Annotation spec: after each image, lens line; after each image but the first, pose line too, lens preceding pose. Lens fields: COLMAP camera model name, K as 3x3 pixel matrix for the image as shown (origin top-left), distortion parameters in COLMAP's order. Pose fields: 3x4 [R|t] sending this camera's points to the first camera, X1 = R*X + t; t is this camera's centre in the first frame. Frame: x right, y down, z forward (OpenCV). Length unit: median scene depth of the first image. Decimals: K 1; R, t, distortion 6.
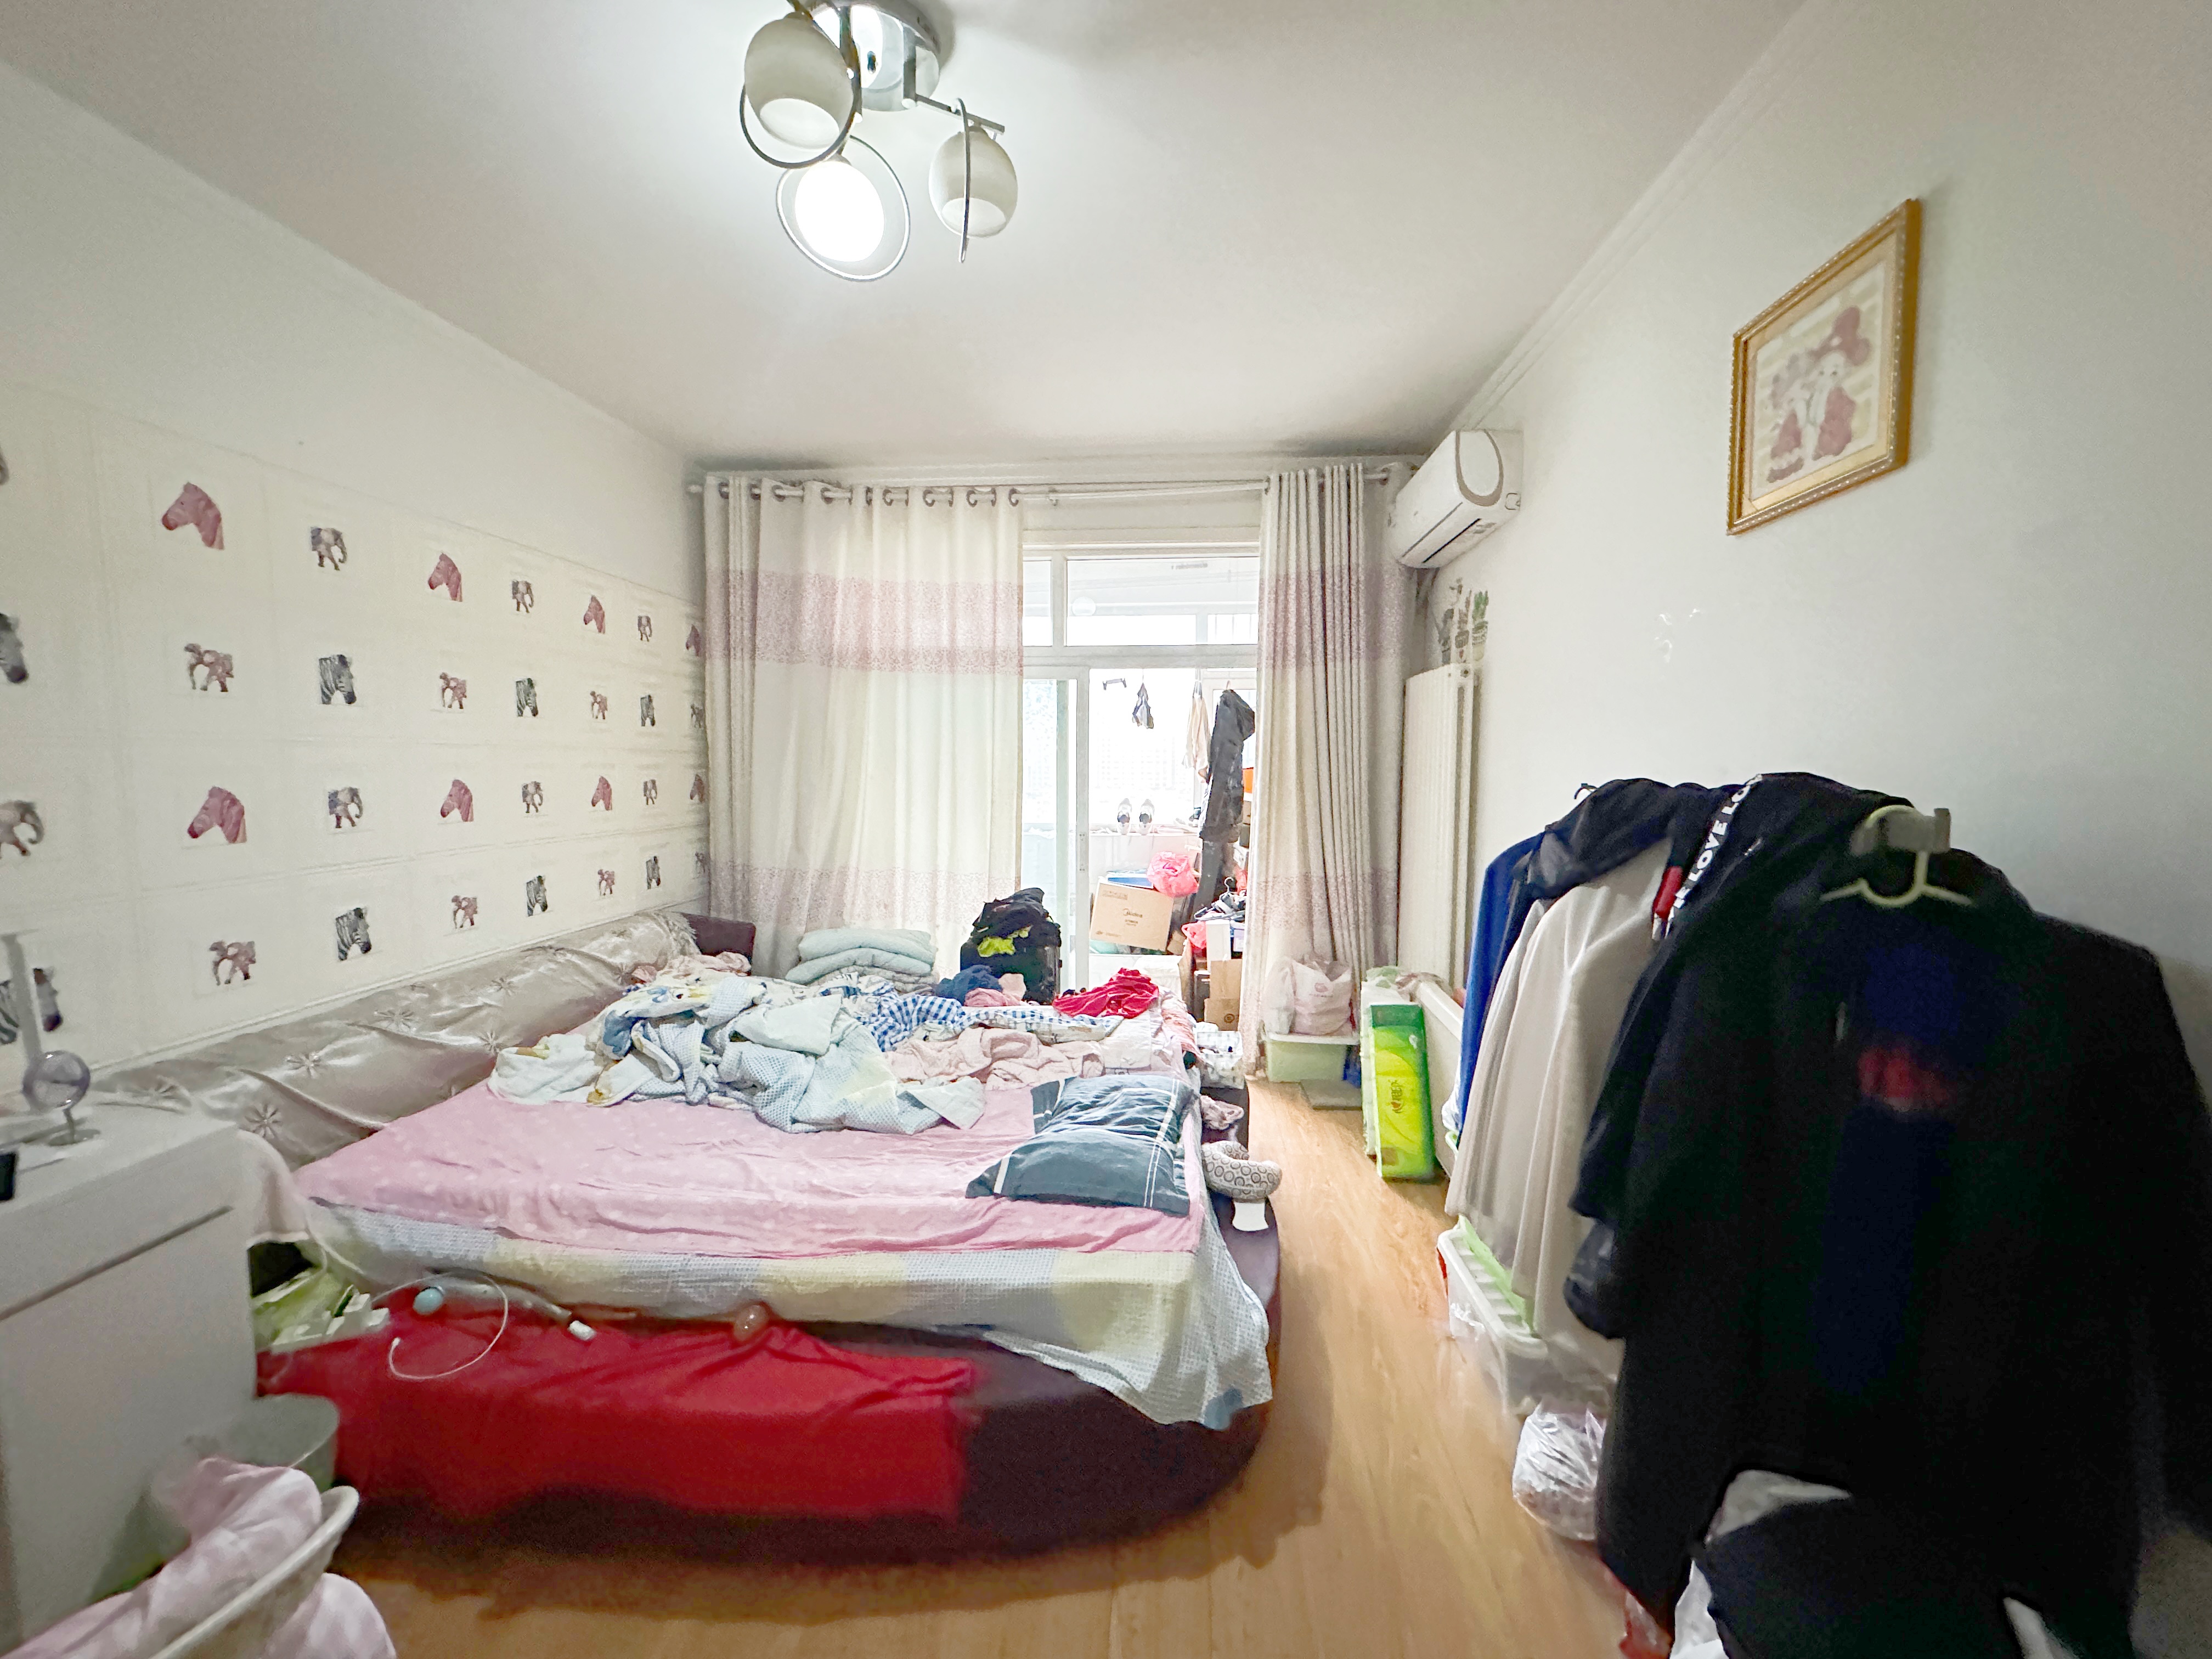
lens RADIAL K [[891.2, 0, 1108.9], [0, 891.2, 820.8], [0, 0, 1]] dist [-0.001962, -0.000374]
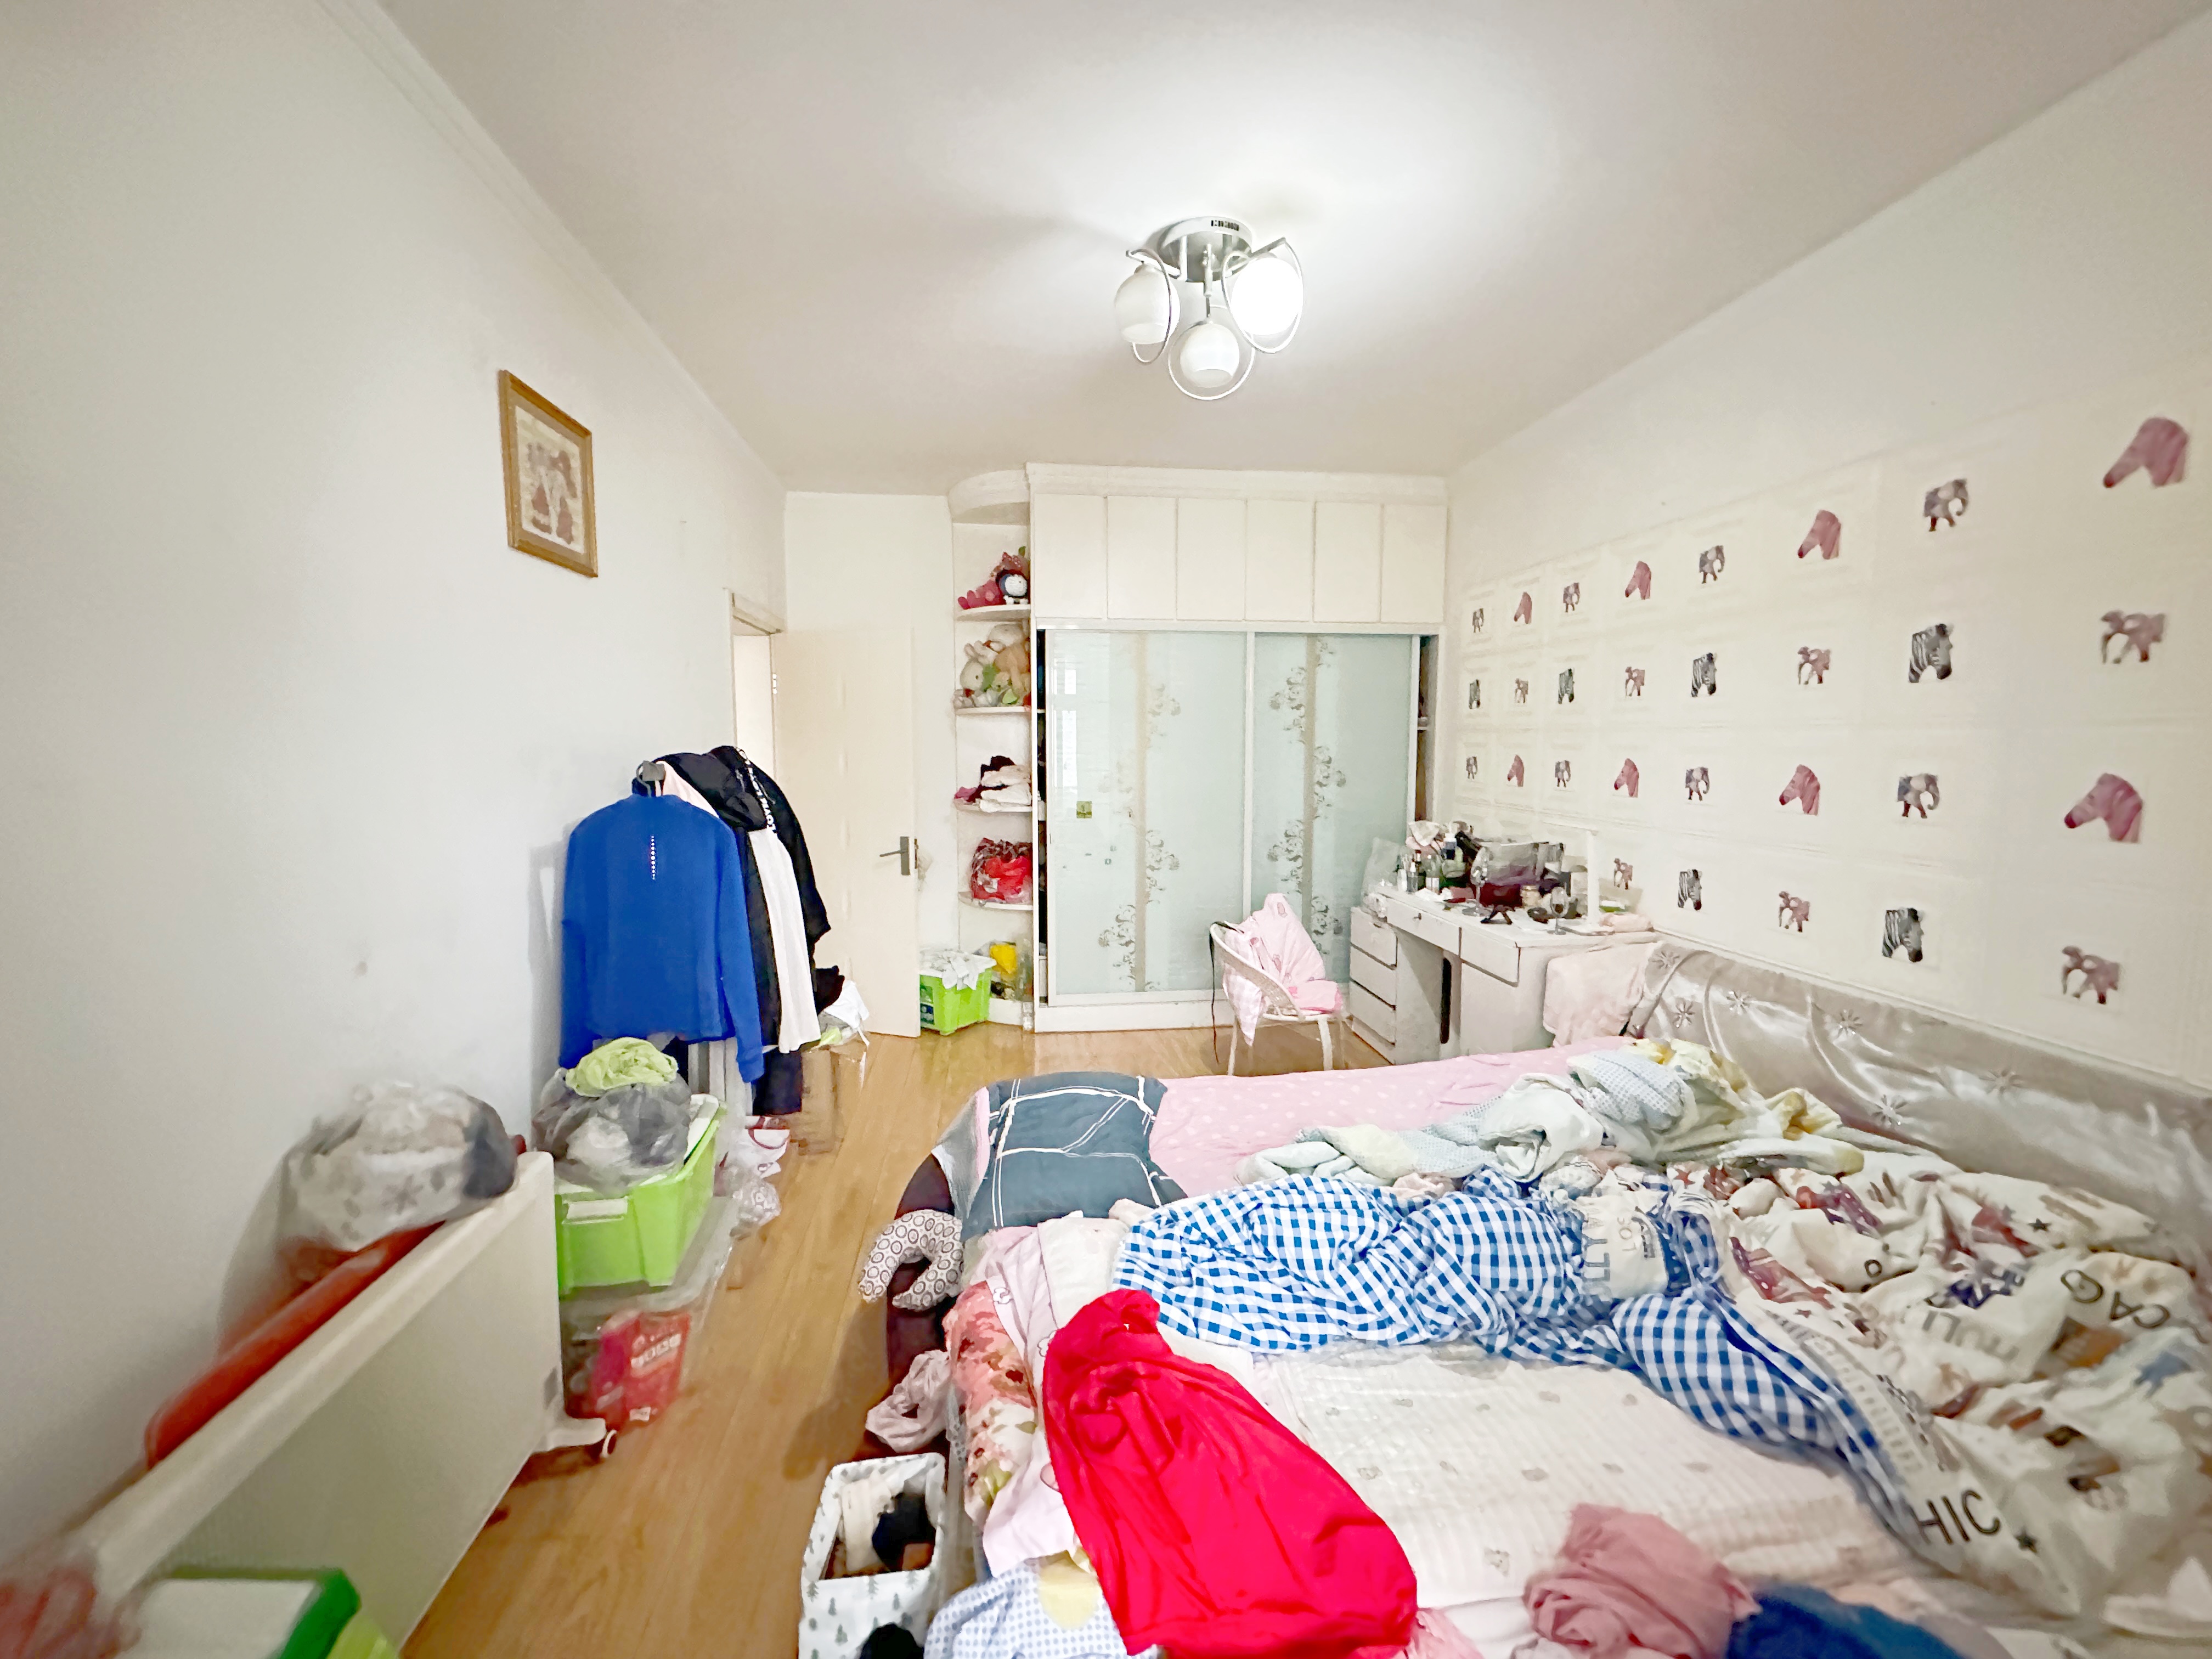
lens RADIAL K [[891.2, 0, 1112.4], [0, 891.2, 823.3], [0, 0, 1]] dist [-0.001962, -0.000374]
pose [[-0.979468, 0.017177, -0.200867, 0.131033], [-0.016259, 0.986388, 0.163630, -0.125966], [0.200943, 0.163536, -0.965856, 1.778358]]
